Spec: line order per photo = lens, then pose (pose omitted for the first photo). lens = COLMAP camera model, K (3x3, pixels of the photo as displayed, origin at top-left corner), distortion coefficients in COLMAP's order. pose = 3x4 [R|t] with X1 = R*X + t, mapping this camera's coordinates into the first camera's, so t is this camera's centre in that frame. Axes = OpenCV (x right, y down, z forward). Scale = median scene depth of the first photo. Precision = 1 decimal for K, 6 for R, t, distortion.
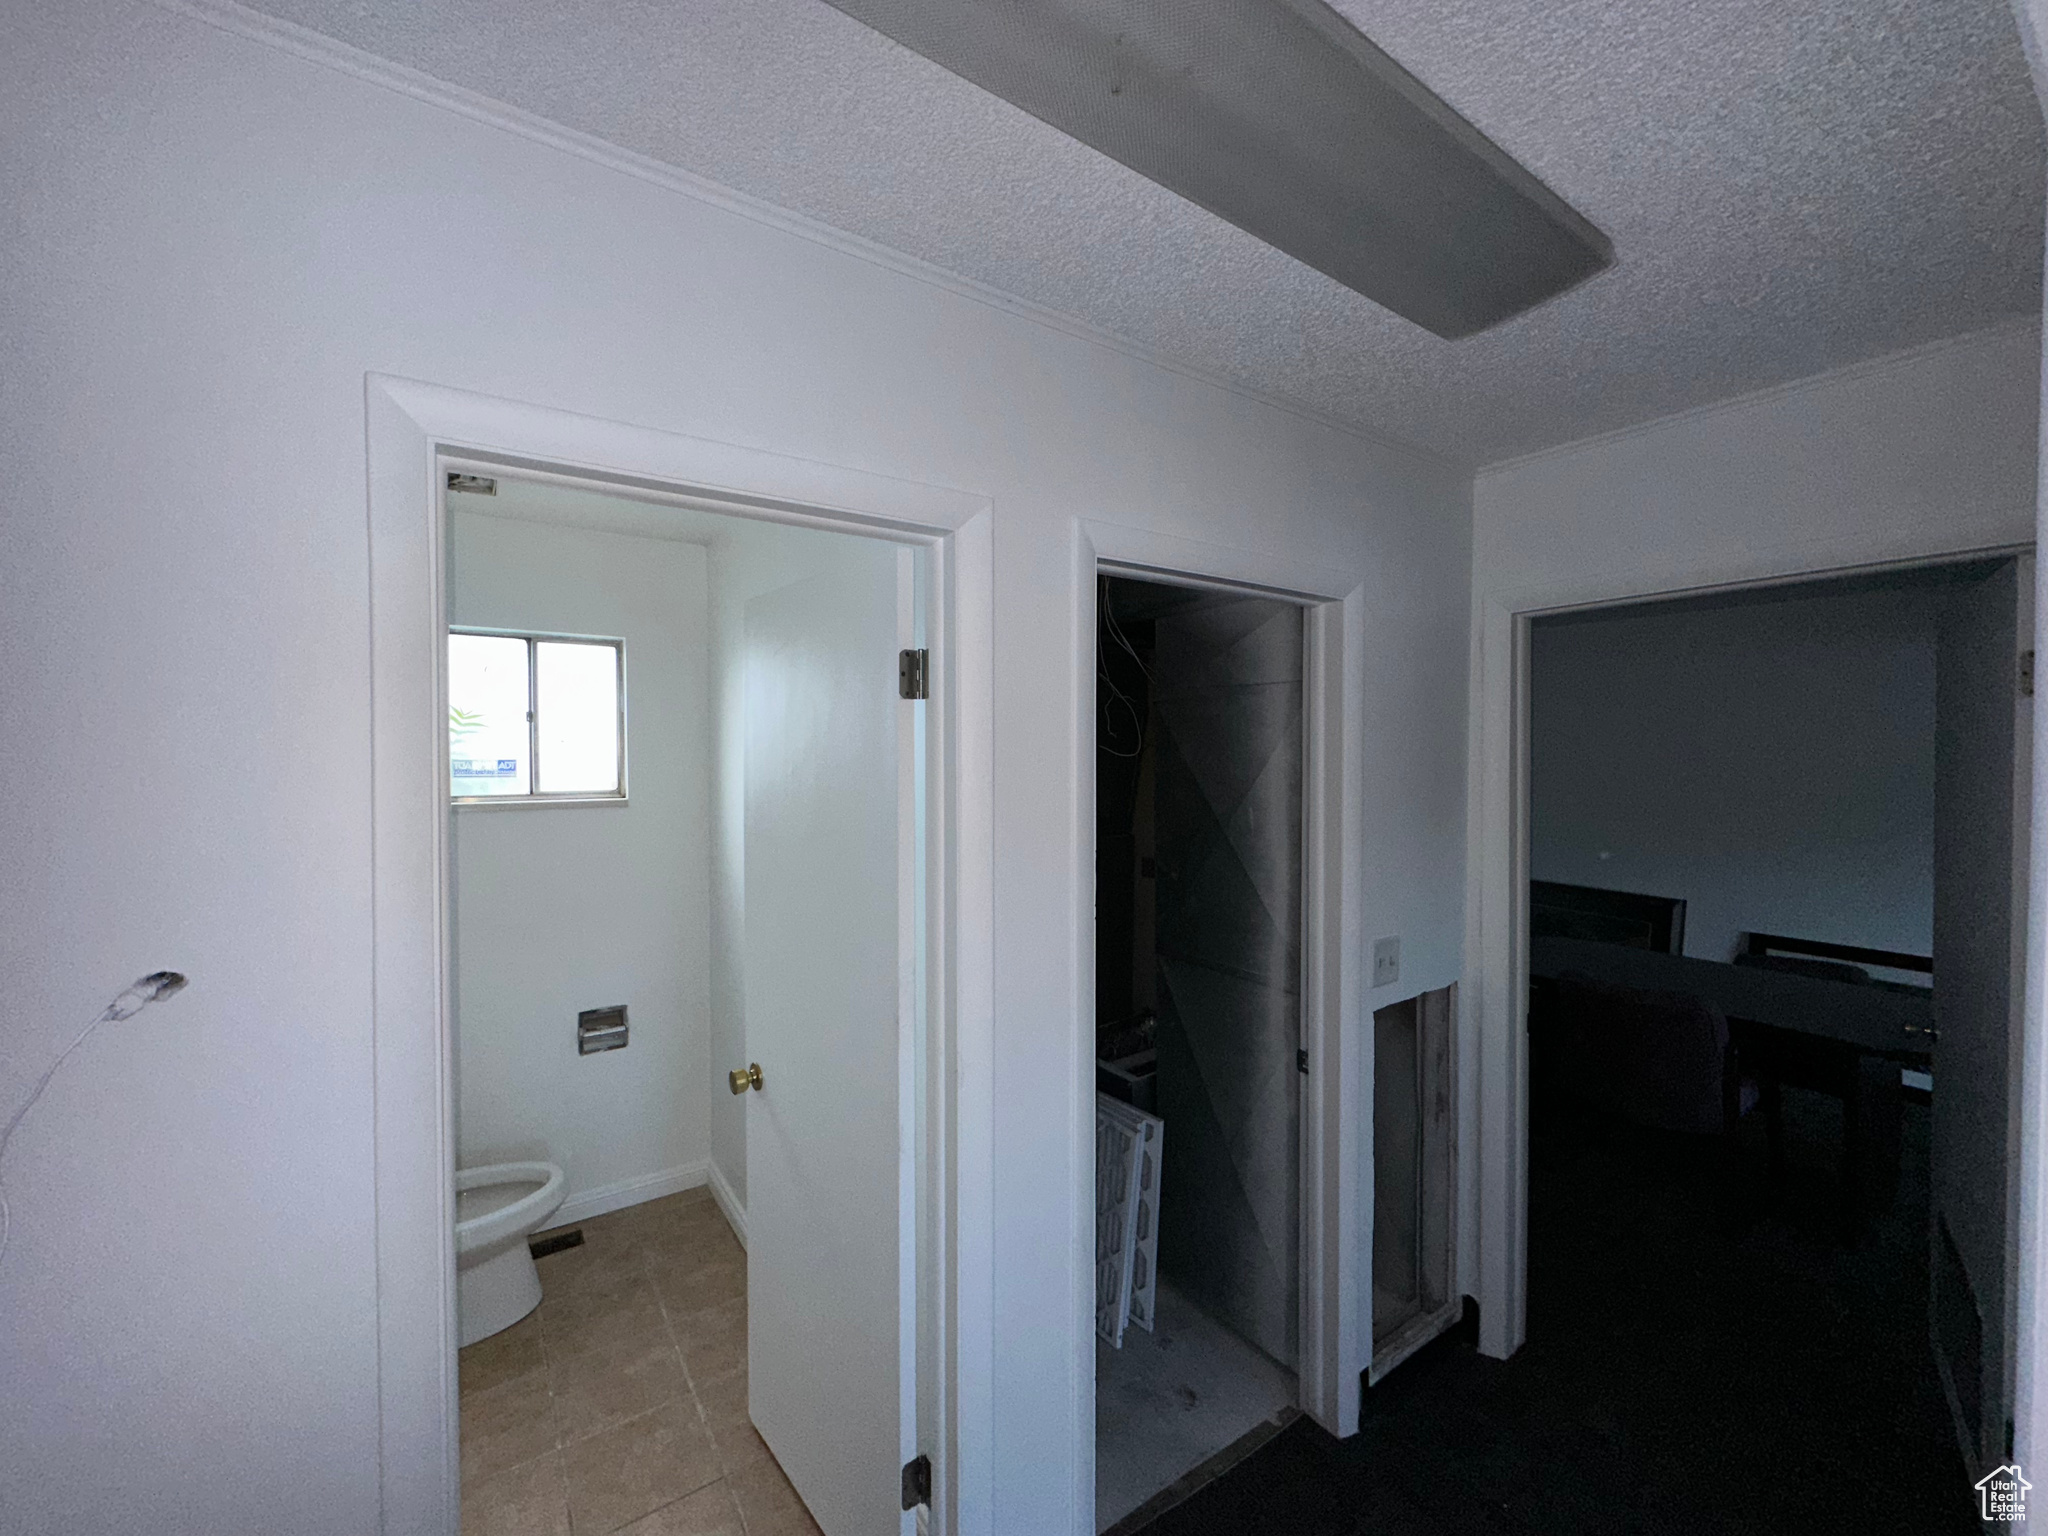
lens RADIAL K [[817.5, 0, 1024.0], [0, 817.5, 768.0], [0, 0, 1]] dist [-0.000615, 0.000602]
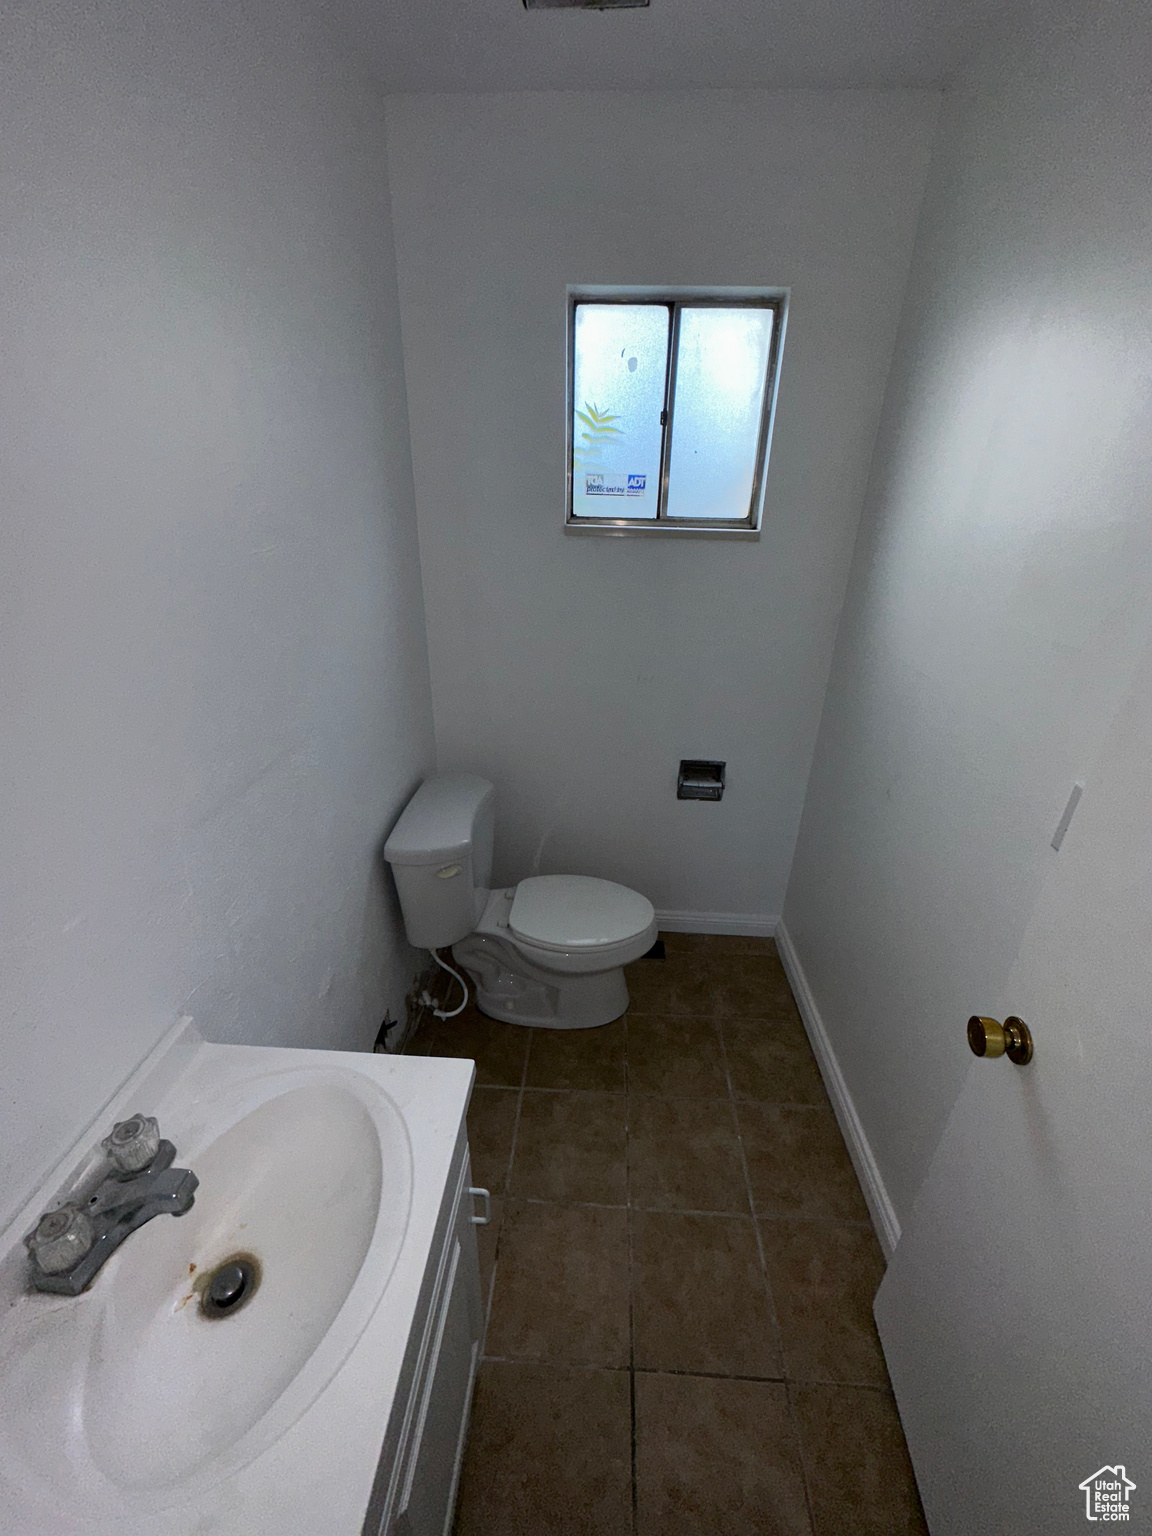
lens RADIAL K [[616.1, 0, 576.0], [0, 616.1, 768.0], [0, 0, 1]] dist [-0.001922, 0.000112]
pose [[0.785635, 0.270027, -0.556654, -0.237804], [-0.029419, 0.915016, 0.402343, 0.013675], [0.617991, -0.299719, 0.726812, 0.394882]]
